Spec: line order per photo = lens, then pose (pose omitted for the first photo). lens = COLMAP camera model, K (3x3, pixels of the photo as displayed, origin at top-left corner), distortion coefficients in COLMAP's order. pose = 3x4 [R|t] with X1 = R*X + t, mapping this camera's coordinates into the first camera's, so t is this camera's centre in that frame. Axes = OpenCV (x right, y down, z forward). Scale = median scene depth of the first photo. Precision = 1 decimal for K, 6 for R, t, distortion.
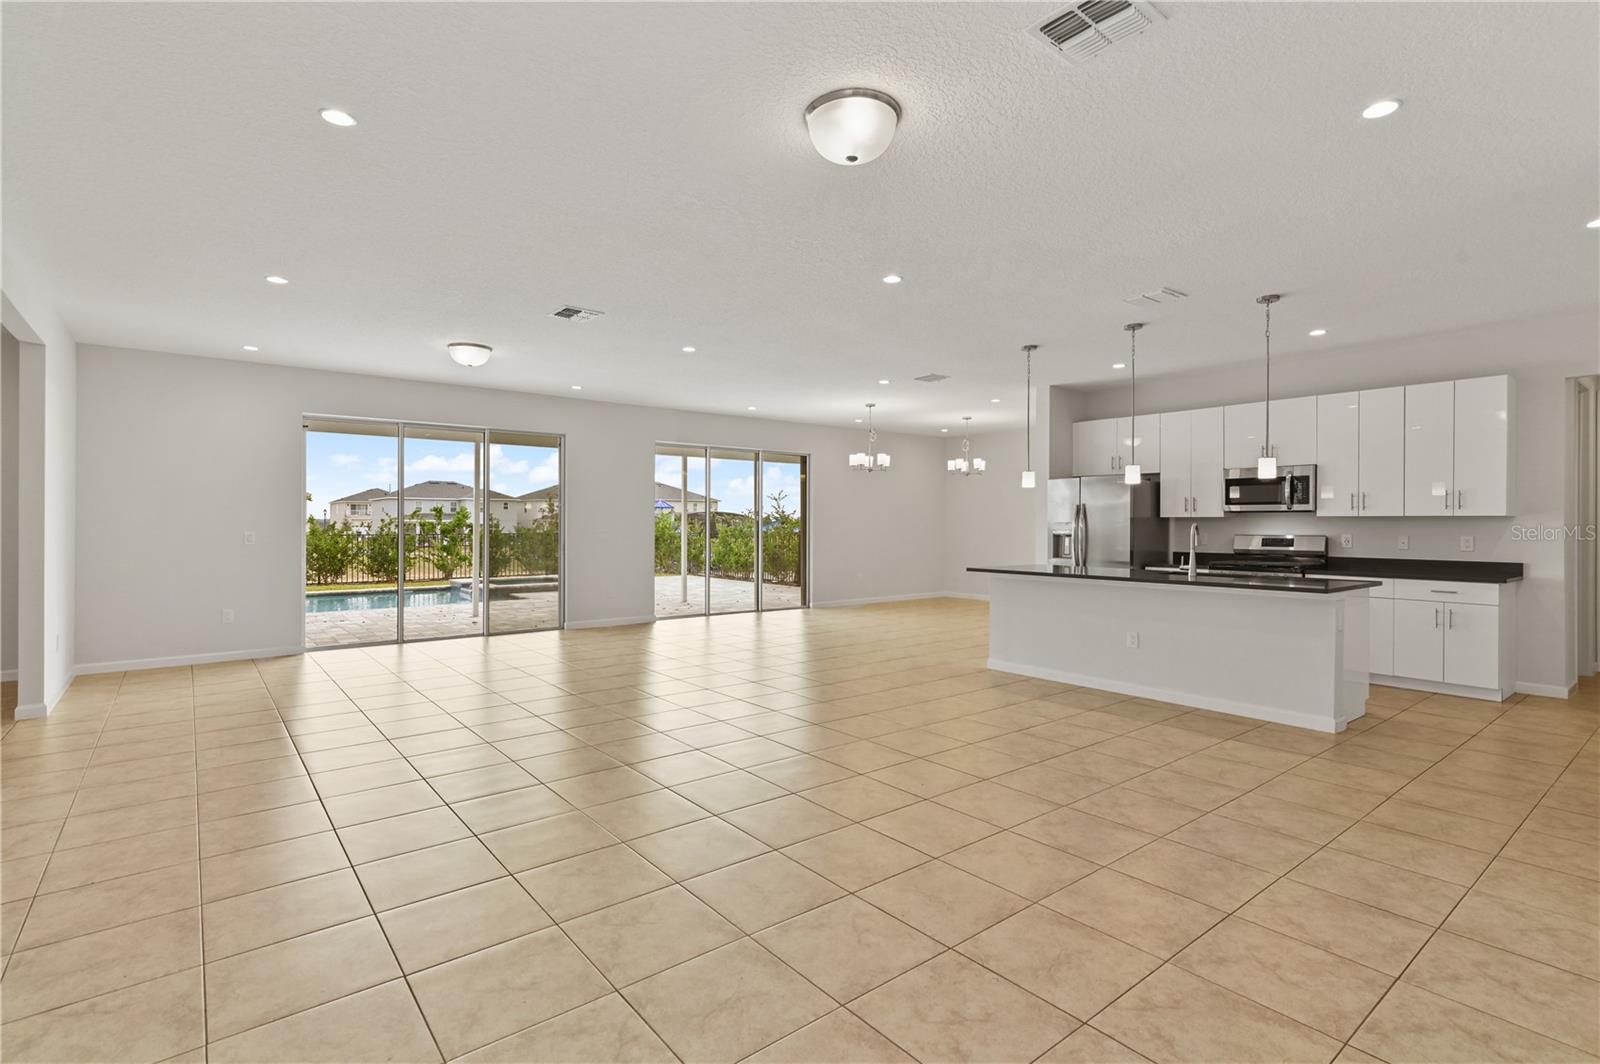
lens RADIAL K [[747.6, 0, 790.3], [0, 747.6, 525.1], [0, 0, 1]] dist [0.001402, 0.002305]
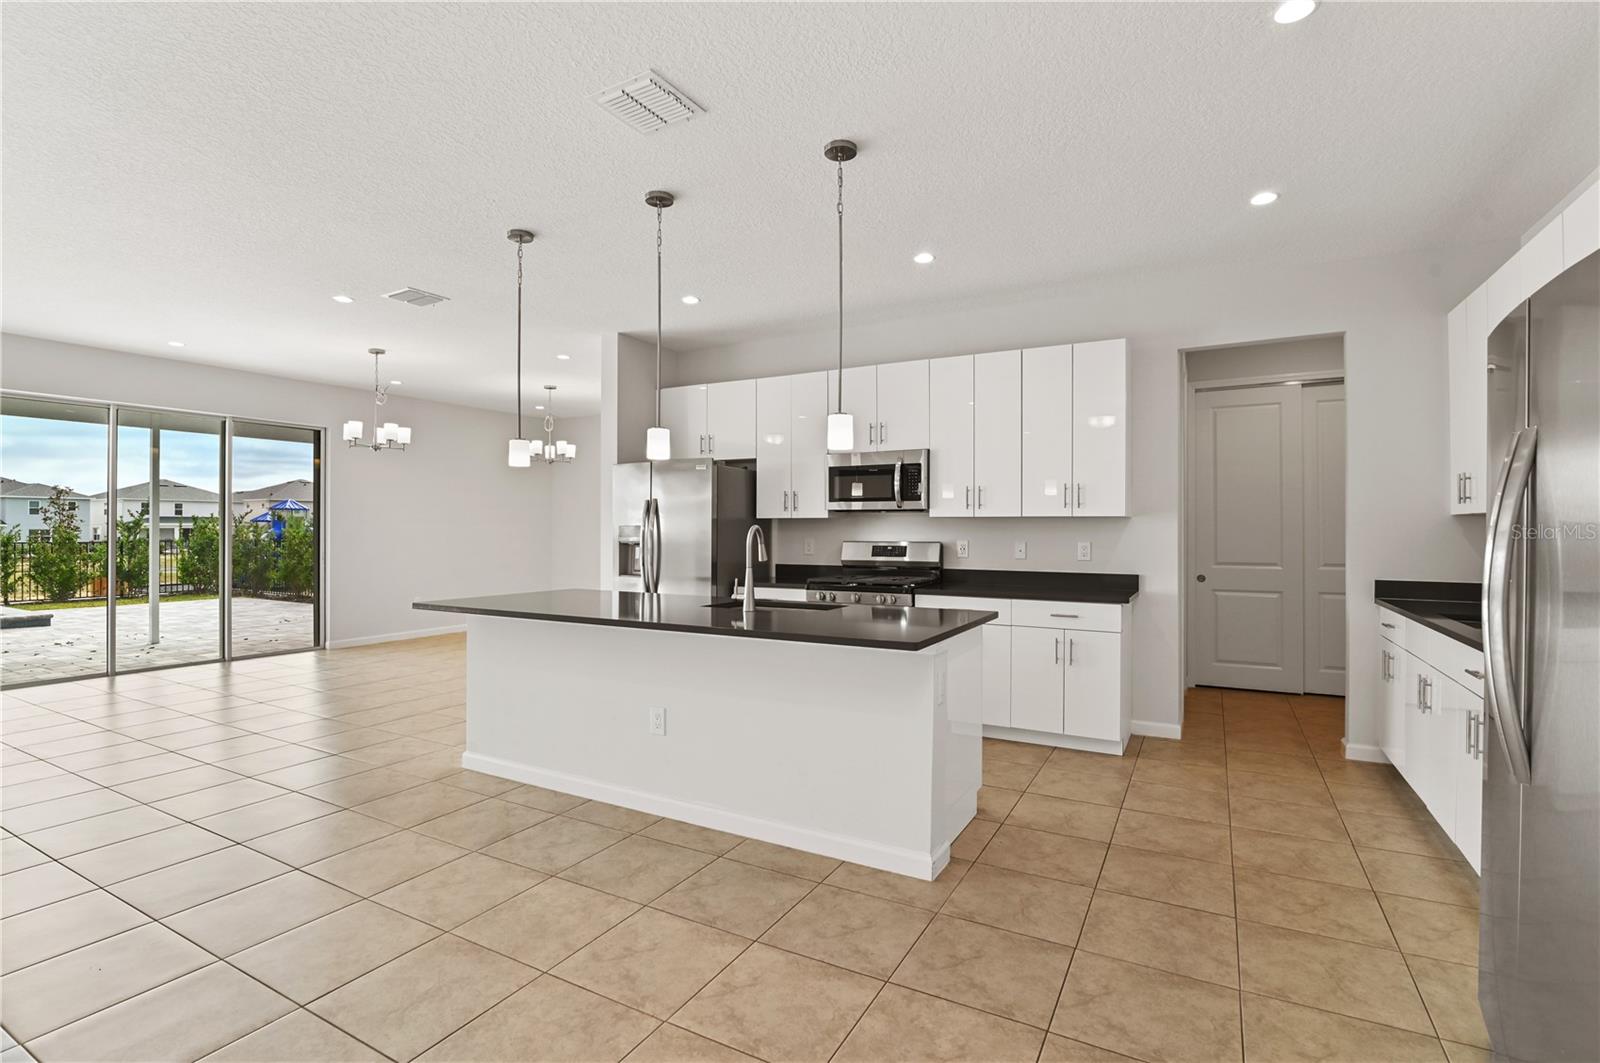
lens RADIAL K [[747.6, 0, 785.3], [0, 747.6, 526.5], [0, 0, 1]] dist [0.001402, 0.002305]
pose [[0.926689, -0.000701, 0.375827, 0.263675], [0.002336, 0.999990, -0.003896, 0.000513], [-0.375821, 0.004488, 0.926682, 0.327354]]
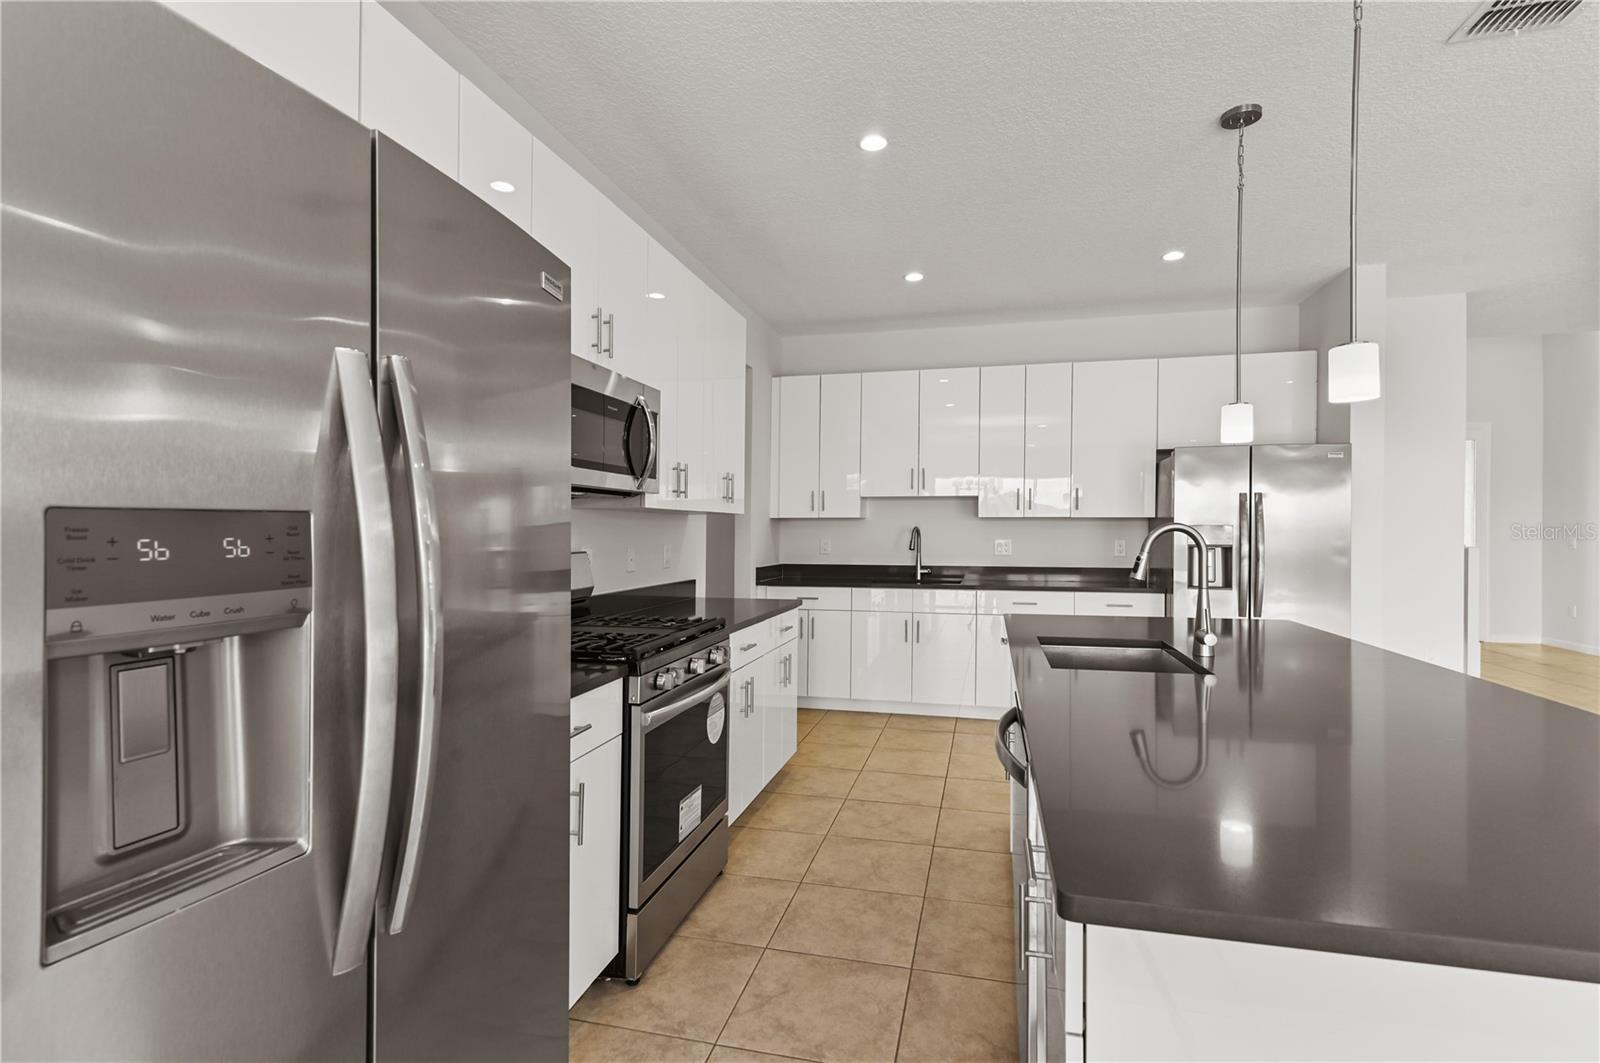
lens RADIAL K [[747.6, 0, 792.5], [0, 747.6, 523.6], [0, 0, 1]] dist [0.001402, 0.002305]
pose [[-0.598882, 0.002387, 0.800834, 0.277894], [-0.000797, 0.999993, -0.003576, -0.000501], [-0.800837, -0.002780, -0.598876, 1.122827]]
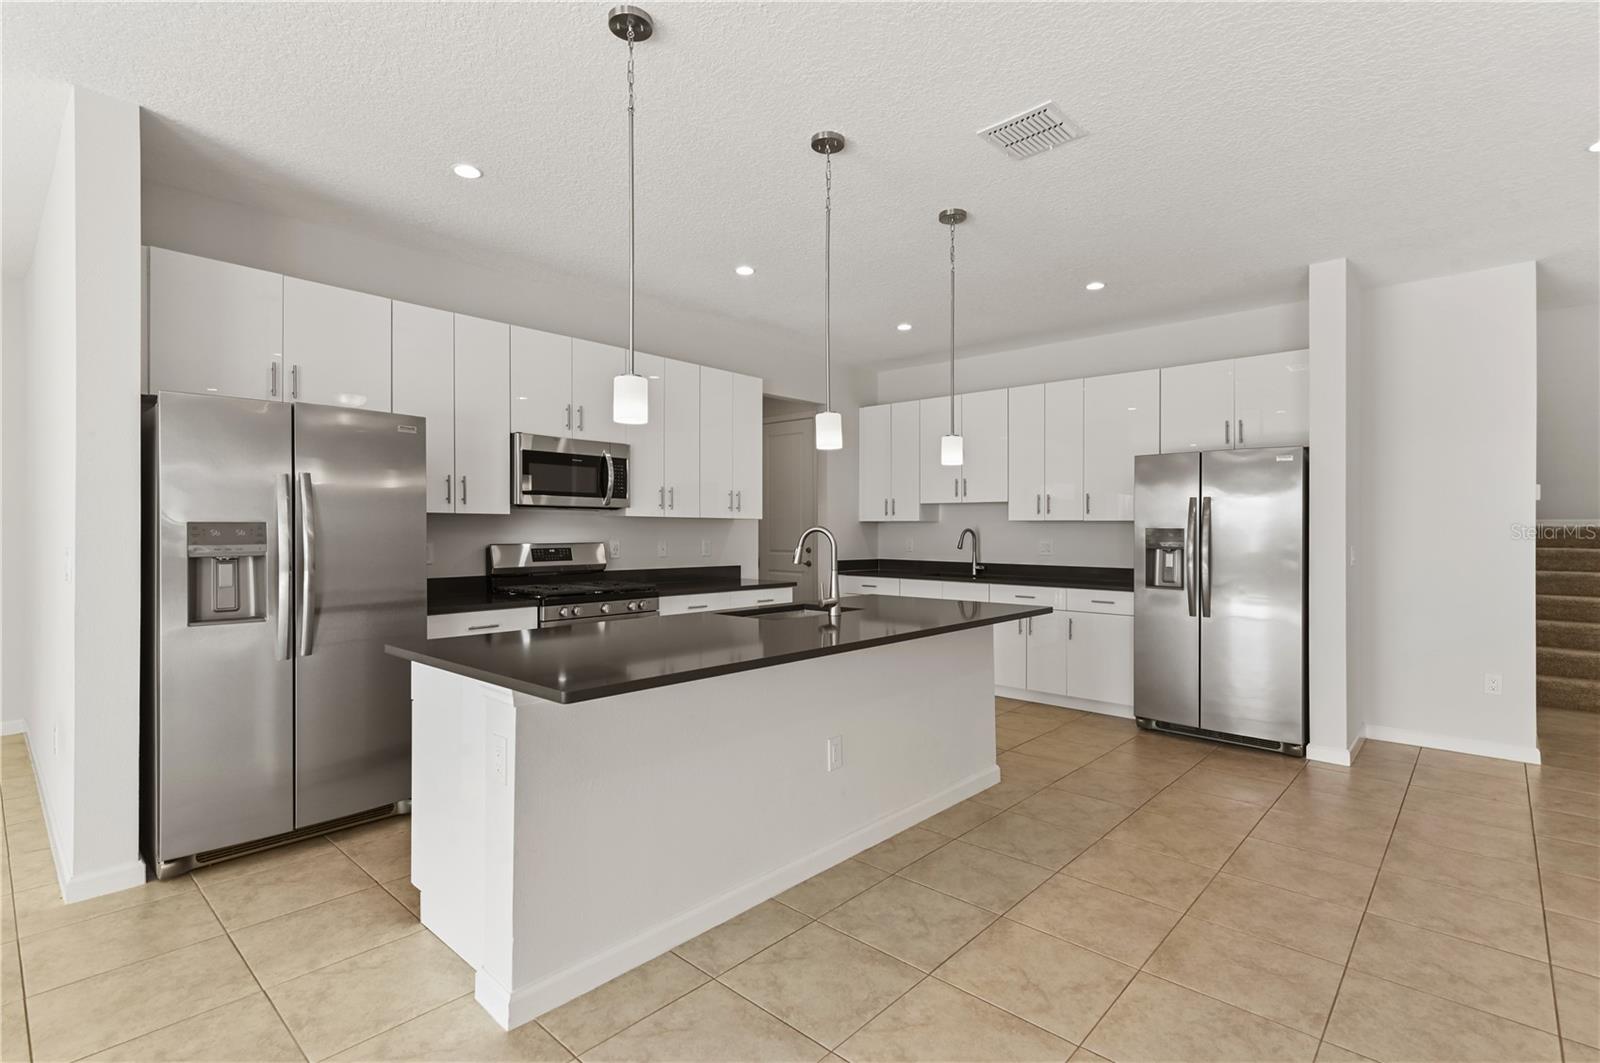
lens RADIAL K [[747.6, 0, 806.8], [0, 747.6, 530.9], [0, 0, 1]] dist [0.001402, 0.002305]
pose [[-0.159647, -0.004575, 0.987164, -0.034500], [-0.002999, 0.999987, 0.004150, -0.000752], [-0.987170, -0.002298, -0.159659, 0.885294]]
